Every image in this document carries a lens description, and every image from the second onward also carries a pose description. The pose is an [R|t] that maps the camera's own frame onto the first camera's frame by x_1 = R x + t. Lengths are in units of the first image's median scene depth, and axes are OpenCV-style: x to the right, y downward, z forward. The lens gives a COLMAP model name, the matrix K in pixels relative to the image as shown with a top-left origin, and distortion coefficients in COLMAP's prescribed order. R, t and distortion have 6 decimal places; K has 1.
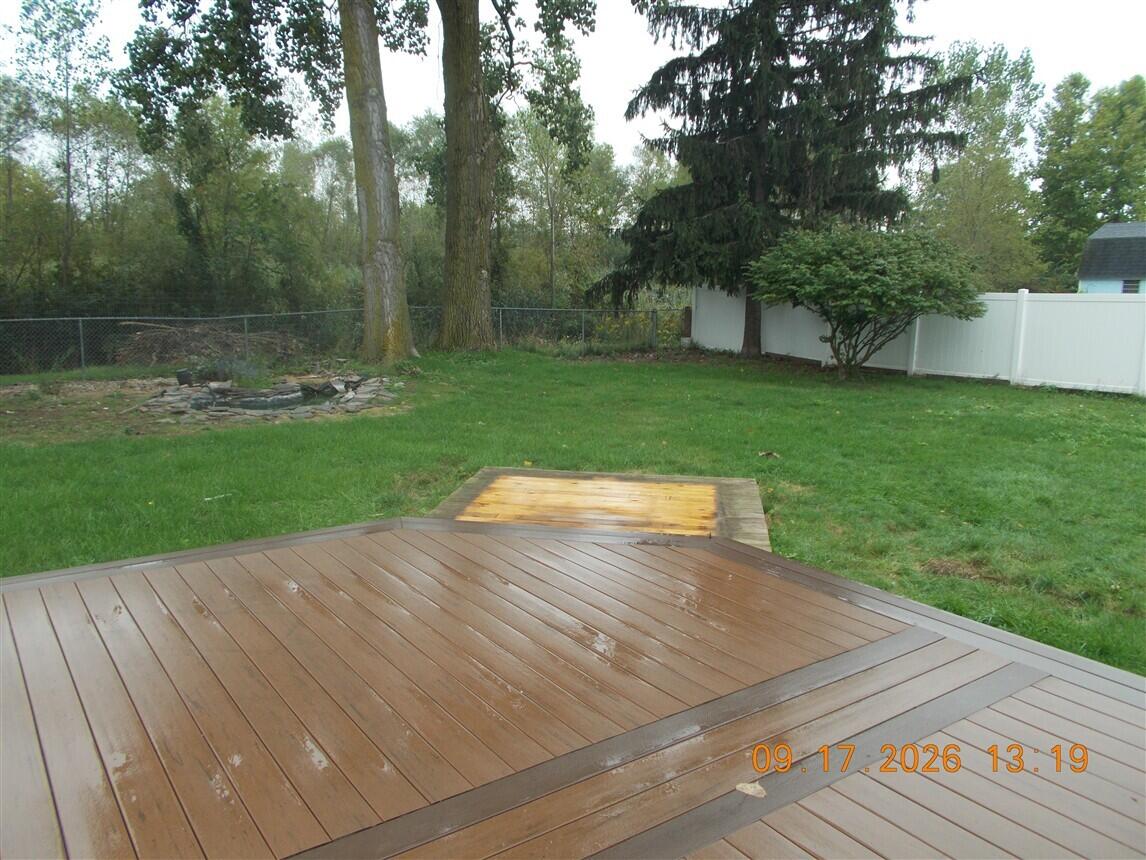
lens RADIAL K [[893.1, 0, 567.3], [0, 893.1, 424.3], [0, 0, 1]] dist [0.040784, -0.045987]
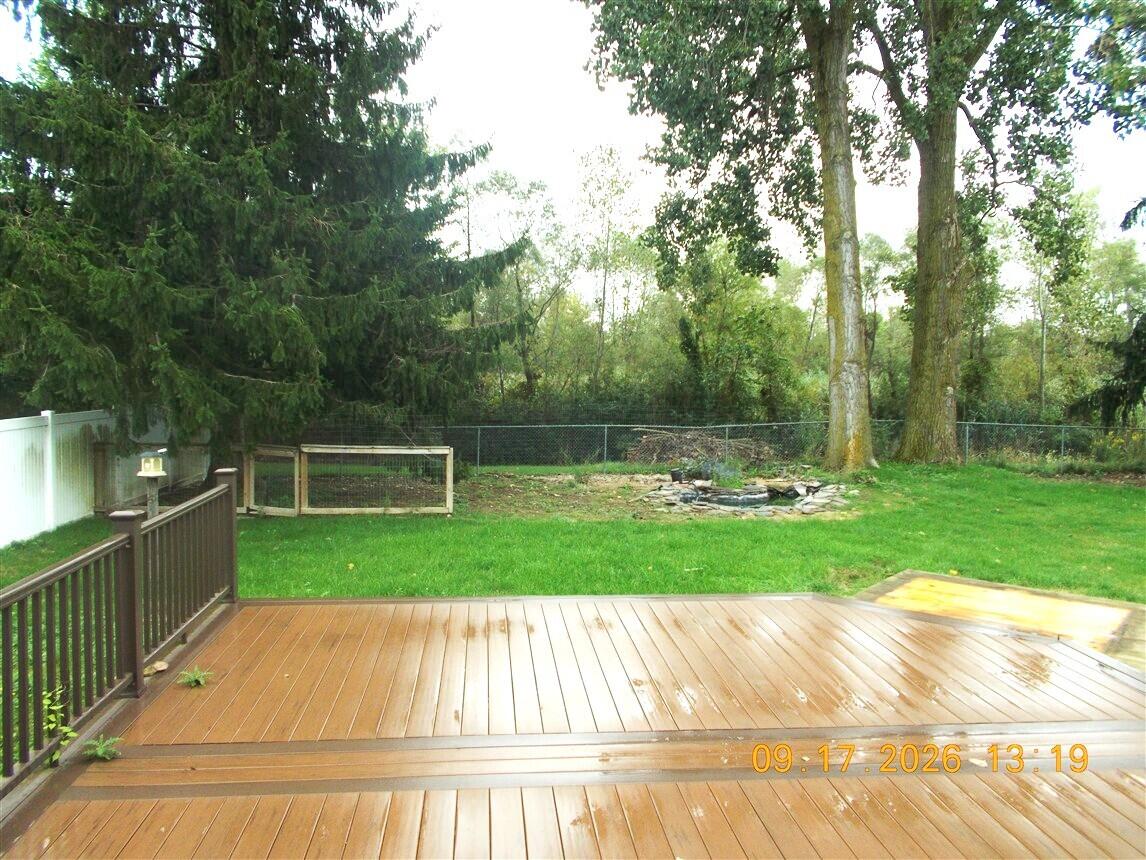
lens RADIAL K [[895.4, 0, 581.2], [0, 895.4, 429.6], [0, 0, 1]] dist [0.044317, 0.000431]
pose [[0.872823, 0.029049, -0.487172, 0.047134], [-0.079986, 0.993244, -0.084078, -0.000670], [0.481438, 0.112352, 0.869249, -0.115014]]
